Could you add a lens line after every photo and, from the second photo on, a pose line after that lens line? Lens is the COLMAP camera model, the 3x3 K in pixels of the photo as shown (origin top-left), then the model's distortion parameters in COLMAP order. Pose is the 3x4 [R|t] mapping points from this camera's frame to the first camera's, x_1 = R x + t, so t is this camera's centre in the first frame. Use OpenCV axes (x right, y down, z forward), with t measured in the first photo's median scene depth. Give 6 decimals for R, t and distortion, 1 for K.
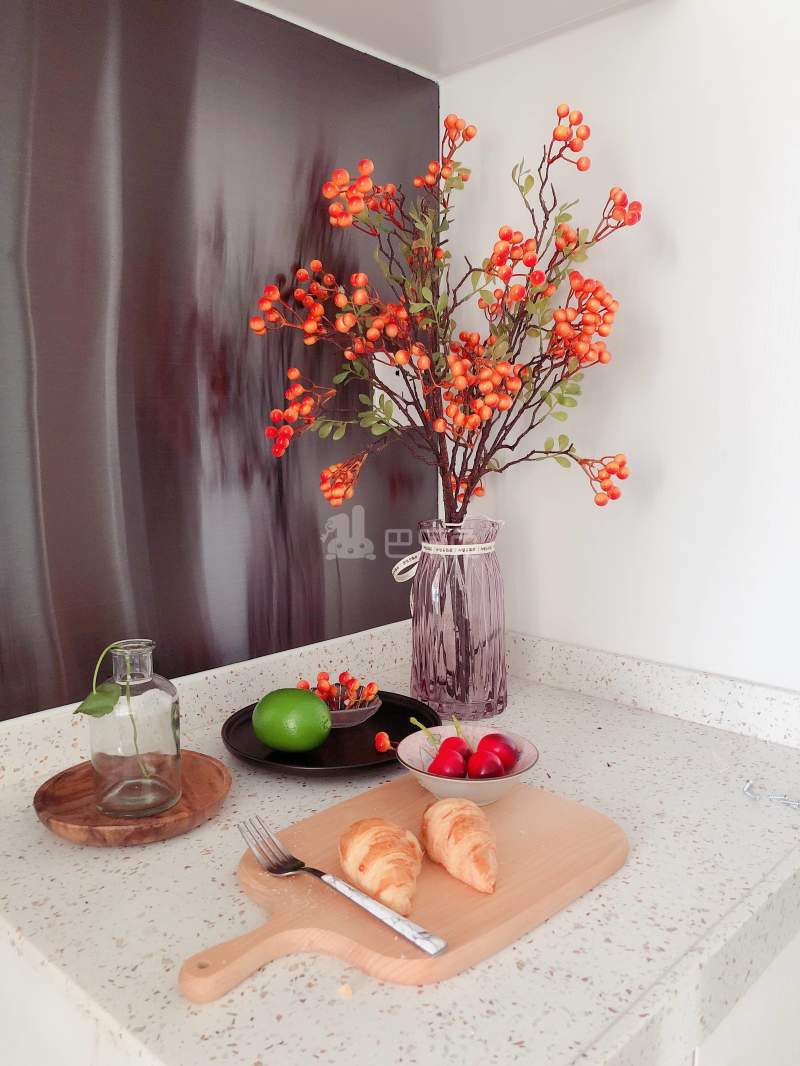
lens RADIAL K [[887.7, 0, 400.0], [0, 887.7, 533.0], [0, 0, 1]] dist [0.085235, -0.154490]
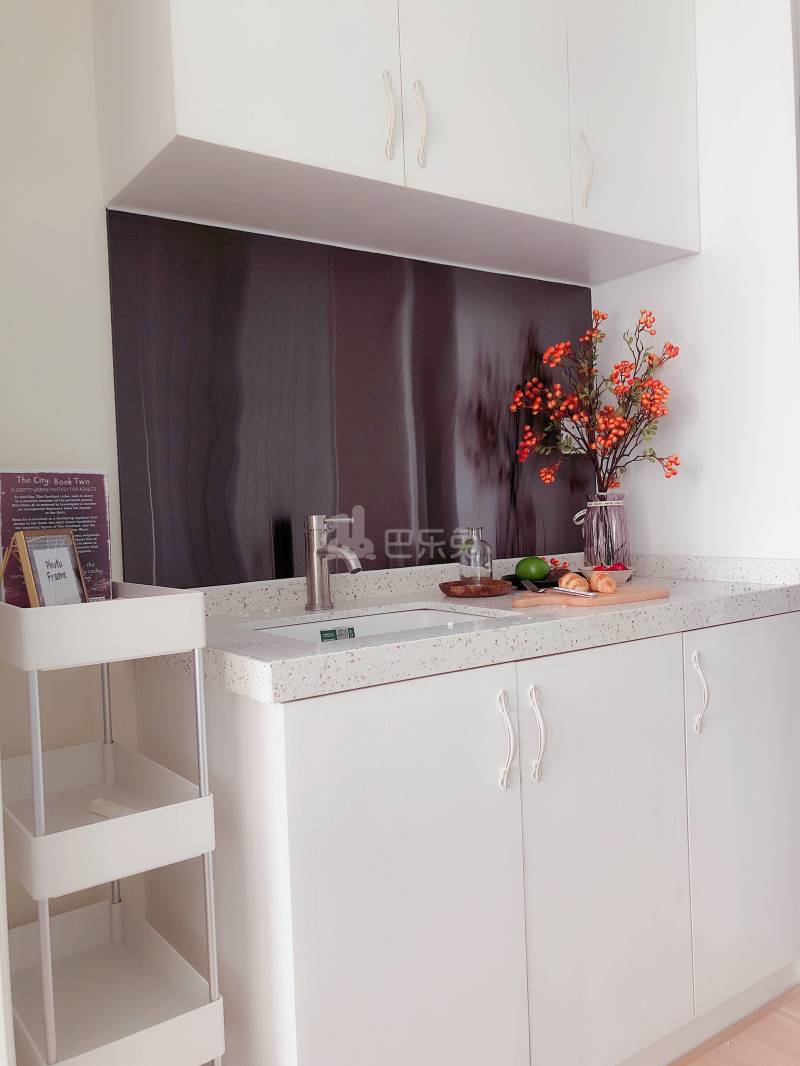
lens RADIAL K [[887.7, 0, 400.0], [0, 887.7, 533.0], [0, 0, 1]] dist [0.085235, -0.154490]
pose [[0.981808, -0.026704, -0.187992, -0.018485], [0.008971, 0.995479, -0.094557, 0.305450], [0.189667, 0.091150, 0.977608, -1.278329]]
